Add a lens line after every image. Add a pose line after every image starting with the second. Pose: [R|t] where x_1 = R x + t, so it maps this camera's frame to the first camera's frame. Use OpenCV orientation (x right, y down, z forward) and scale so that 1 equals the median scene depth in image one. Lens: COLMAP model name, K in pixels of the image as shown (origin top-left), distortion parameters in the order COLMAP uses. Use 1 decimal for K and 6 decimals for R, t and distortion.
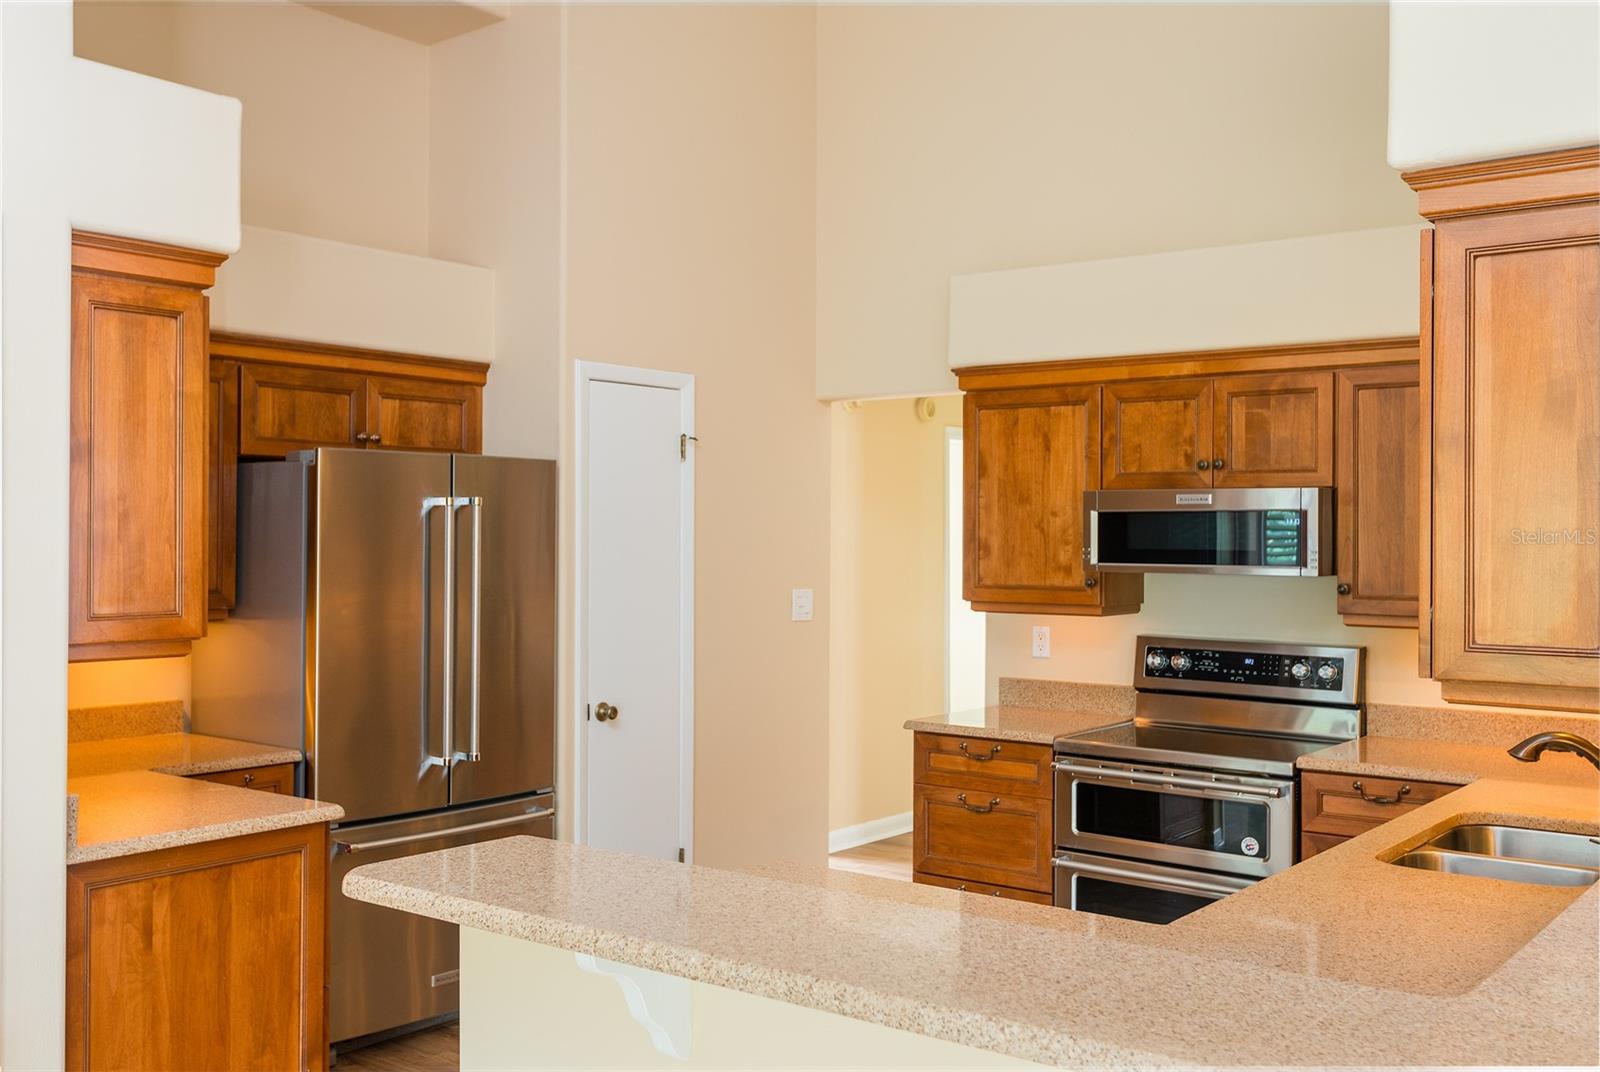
lens RADIAL K [[1560.3, 0, 800.0], [0, 1560.3, 536.0], [0, 0, 1]] dist [-0.014205, -0.012271]
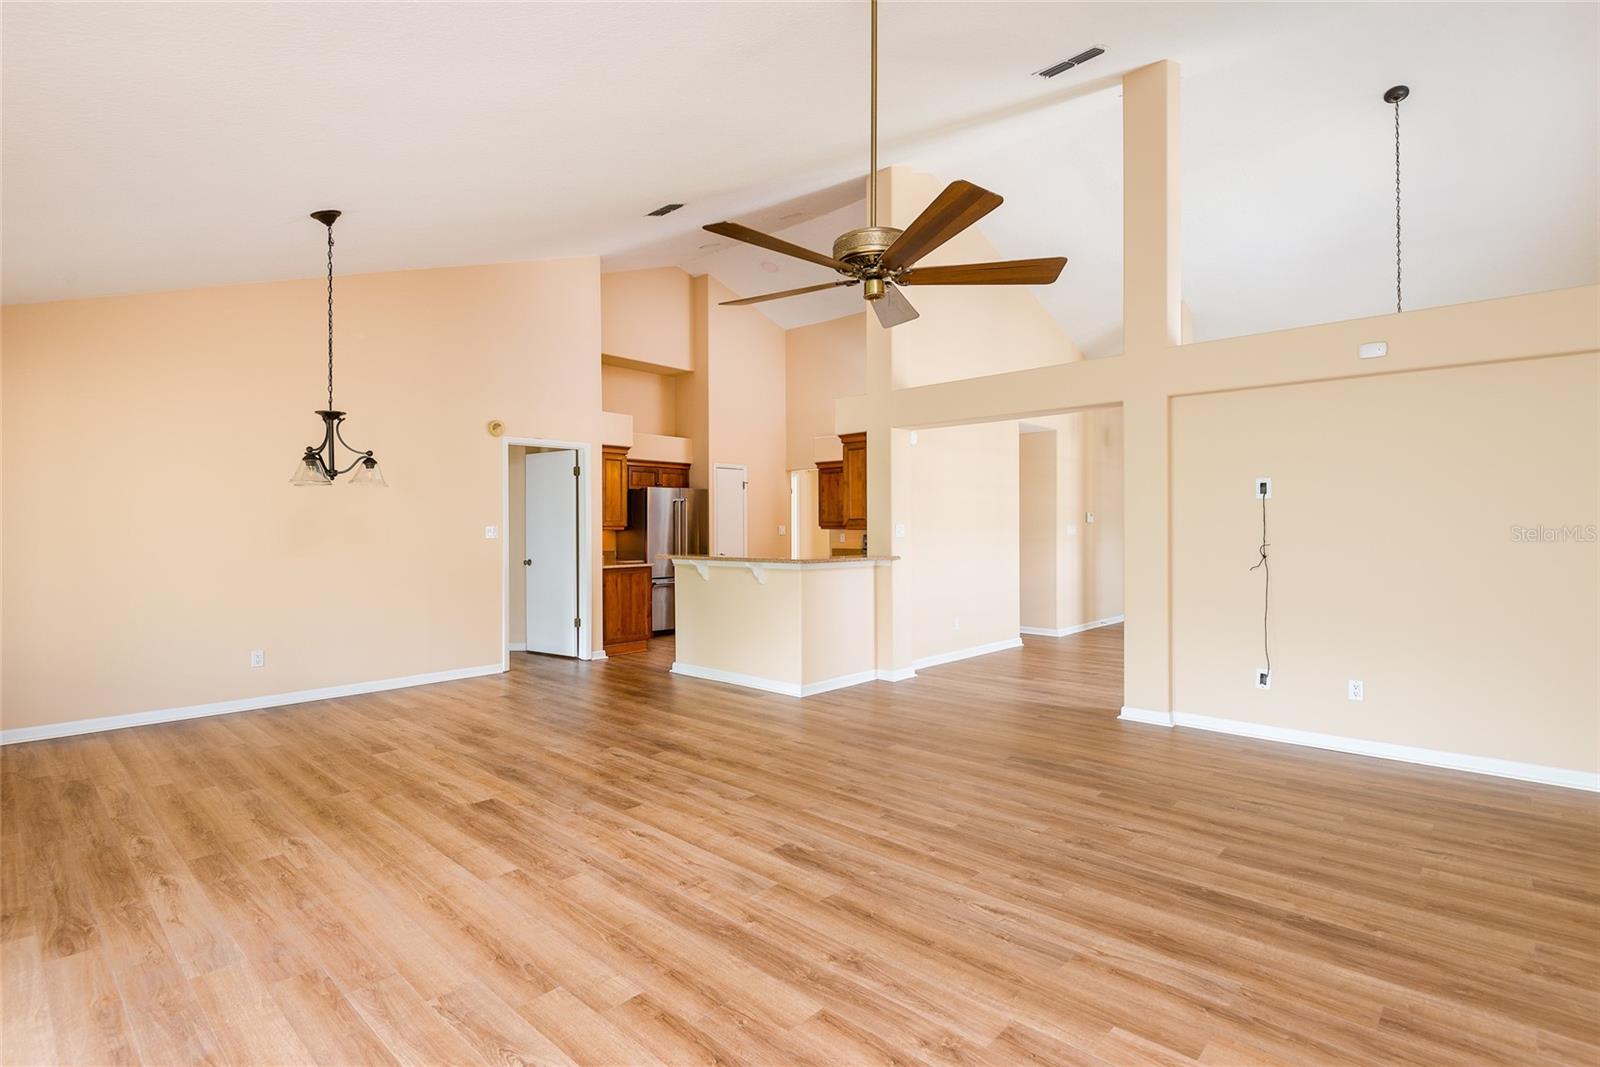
lens RADIAL K [[787.4, 0, 797.1], [0, 787.4, 526.5], [0, 0, 1]] dist [0.002544, 0.000642]
pose [[0.995394, -0.010576, -0.095284, 0.256035], [0.010210, 0.999938, -0.004331, 0.055528], [0.095324, 0.003338, 0.995441, -0.938127]]
